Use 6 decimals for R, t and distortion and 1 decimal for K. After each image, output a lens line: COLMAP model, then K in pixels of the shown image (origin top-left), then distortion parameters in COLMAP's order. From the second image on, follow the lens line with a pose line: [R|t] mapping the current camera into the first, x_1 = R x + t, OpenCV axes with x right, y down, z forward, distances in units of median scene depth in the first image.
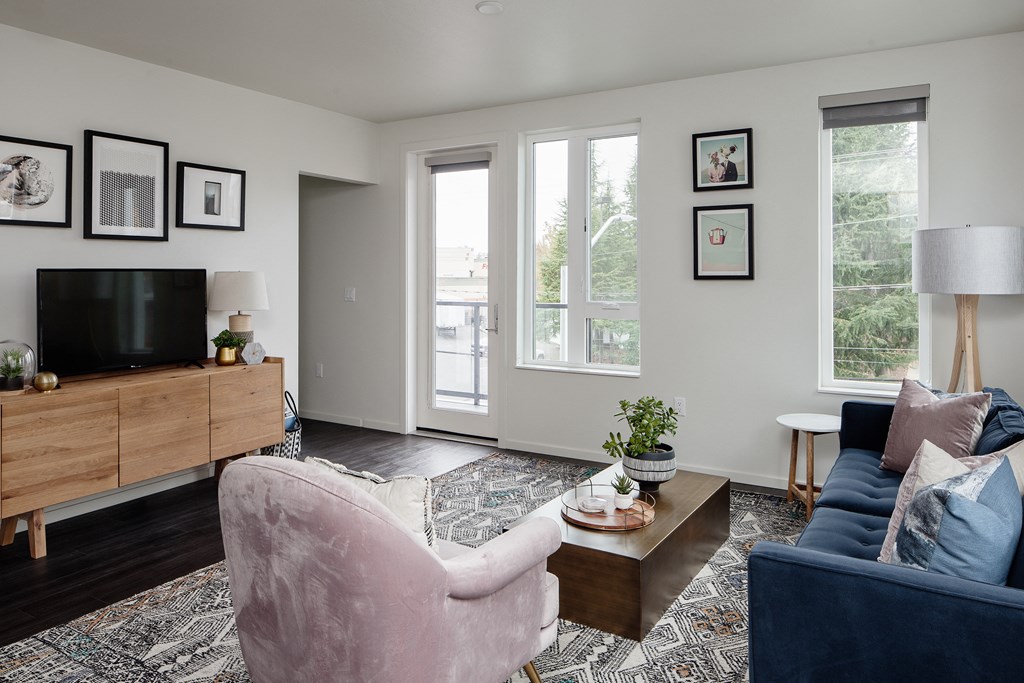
lens RADIAL K [[705.2, 0, 509.7], [0, 705.2, 285.8], [0, 0, 1]] dist [-0.003712, 0.000648]
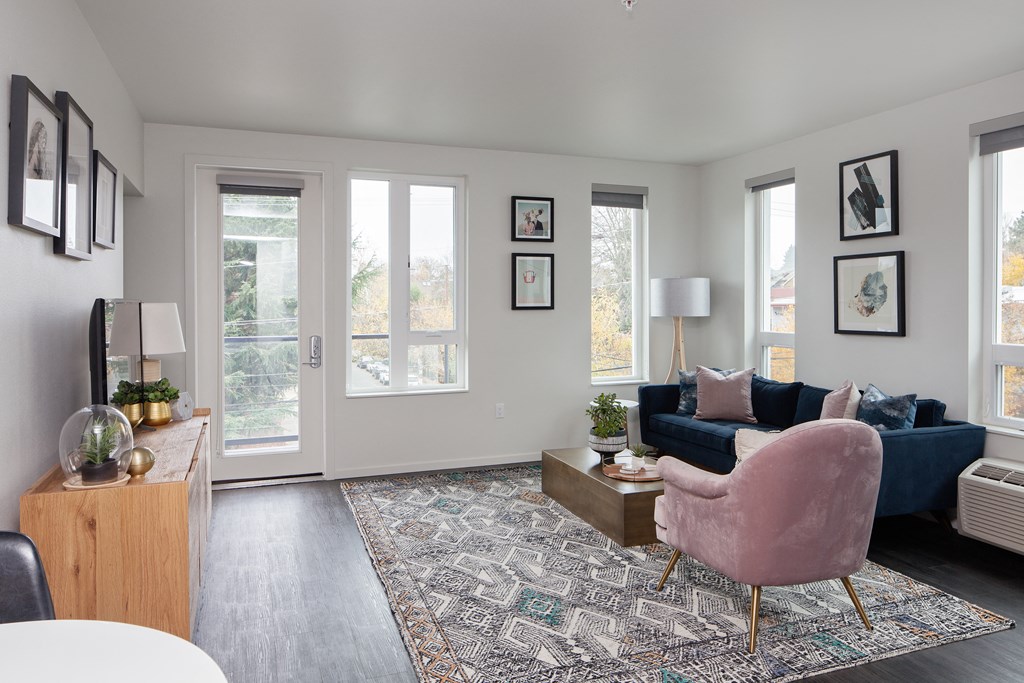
lens RADIAL K [[705.2, 0, 507.3], [0, 705.2, 334.1], [0, 0, 1]] dist [-0.003712, 0.000648]
pose [[0.614604, -0.034374, 0.788086, -0.779807], [0.018249, 0.999402, 0.029359, -0.002566], [-0.788625, -0.003662, 0.614864, 0.226782]]
